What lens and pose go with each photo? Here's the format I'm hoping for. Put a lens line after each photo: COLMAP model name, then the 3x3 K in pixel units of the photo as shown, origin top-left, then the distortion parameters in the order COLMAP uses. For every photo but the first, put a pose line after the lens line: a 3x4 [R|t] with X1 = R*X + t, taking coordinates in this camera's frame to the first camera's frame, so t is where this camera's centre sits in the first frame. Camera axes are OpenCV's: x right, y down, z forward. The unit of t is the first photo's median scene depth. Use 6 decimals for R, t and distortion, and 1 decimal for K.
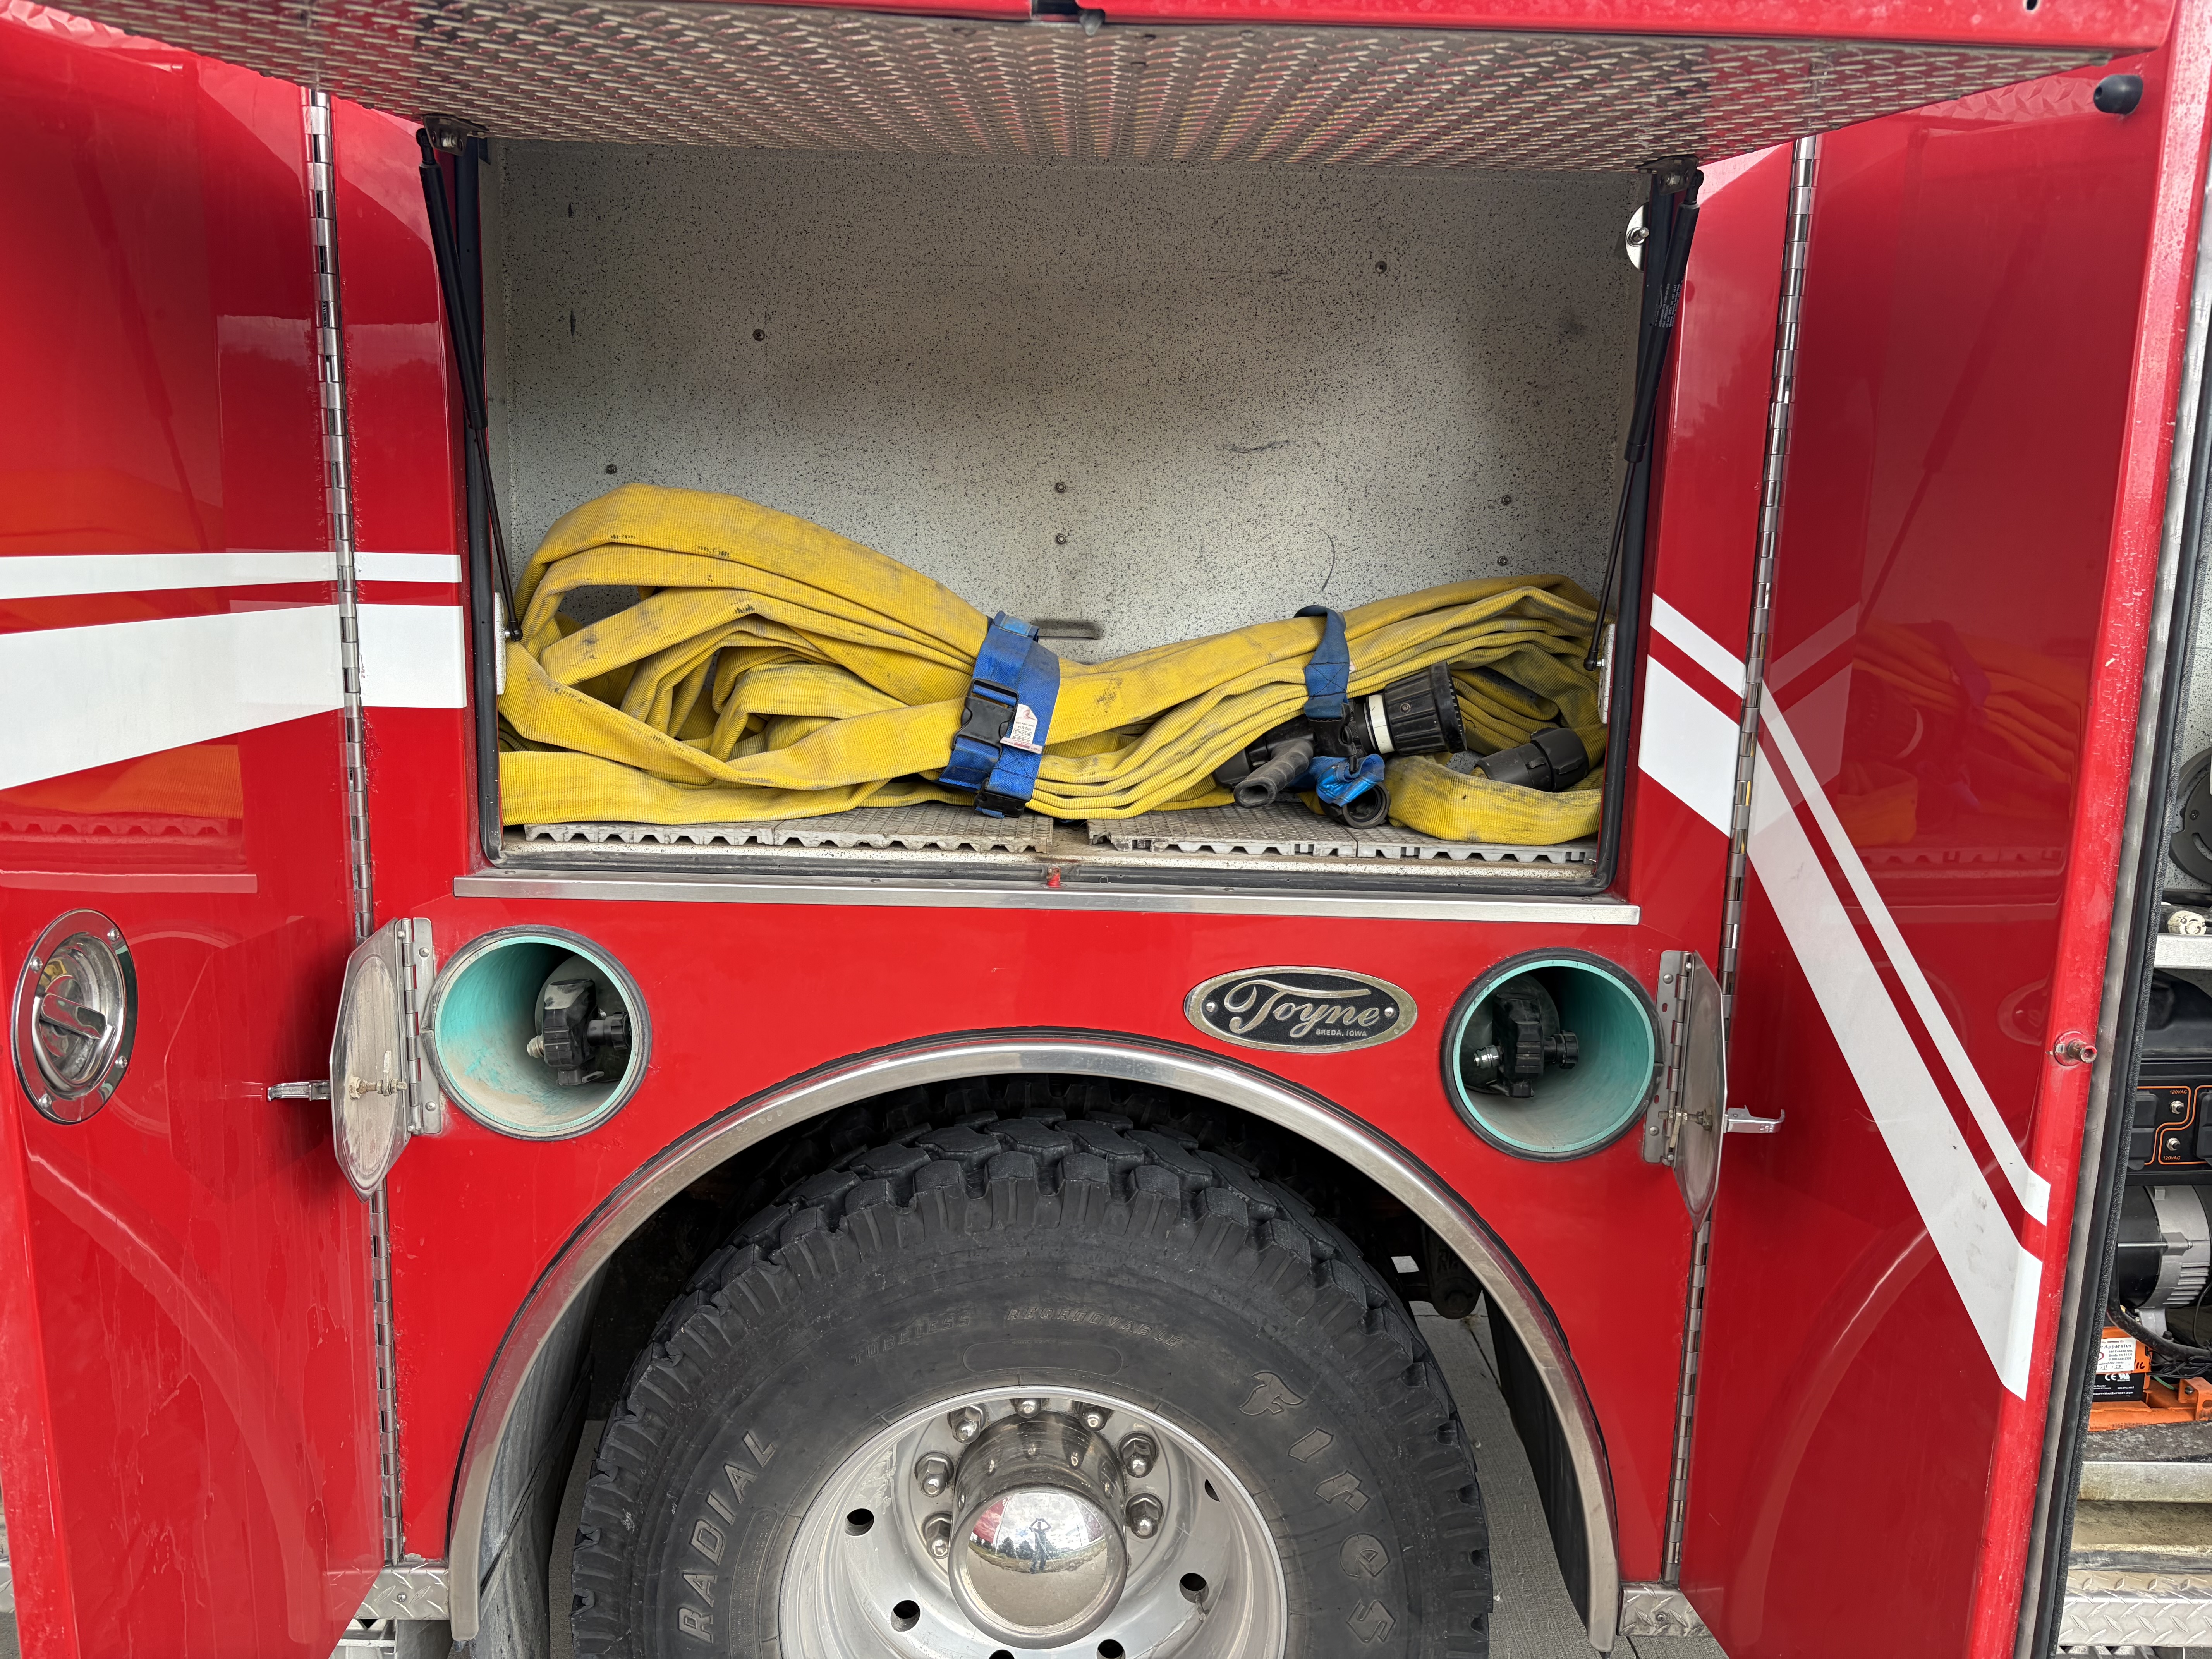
lens RADIAL K [[1684.4, 0, 1112.0], [0, 1684.4, 844.5], [0, 0, 1]] dist [0.019966, 0.000618]
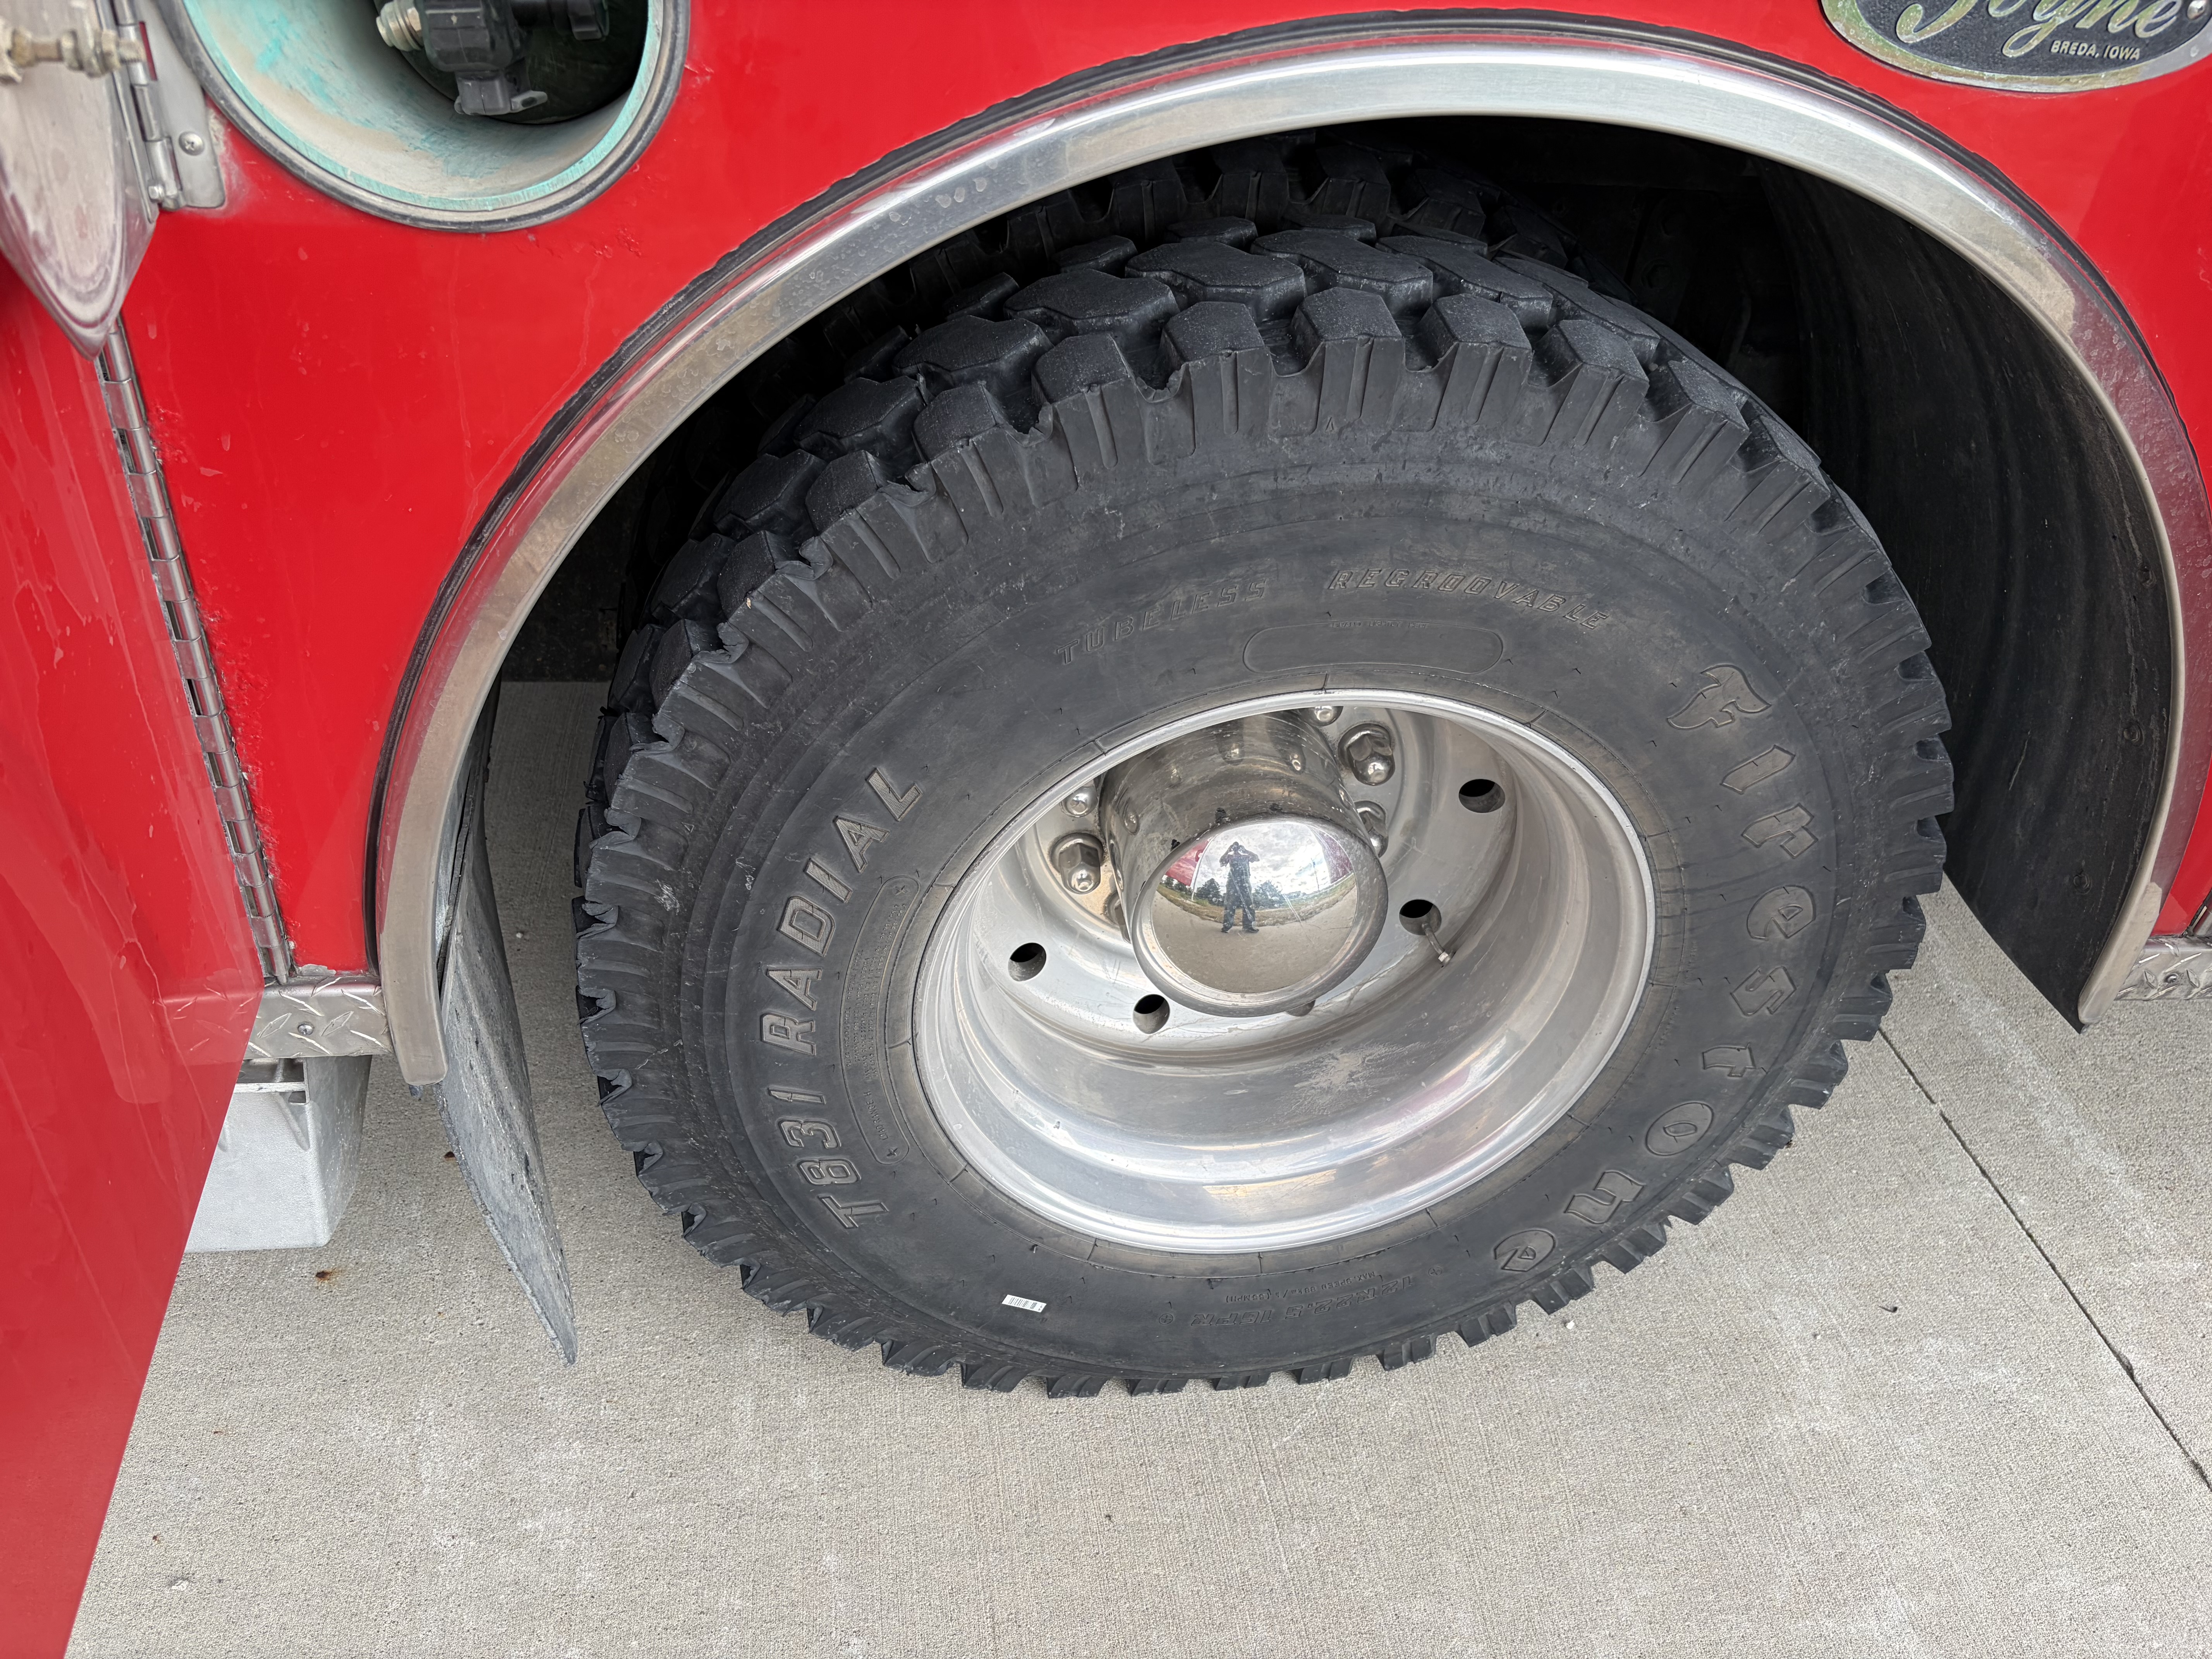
lens RADIAL K [[1685.1, 0, 1129.5], [0, 1685.1, 838.5], [0, 0, 1]] dist [0.034692, -0.052644]
pose [[0.989219, -0.024766, 0.144335, -0.213708], [-0.043714, 0.890727, 0.452431, 0.099160], [-0.139768, -0.453863, 0.880042, 0.459737]]
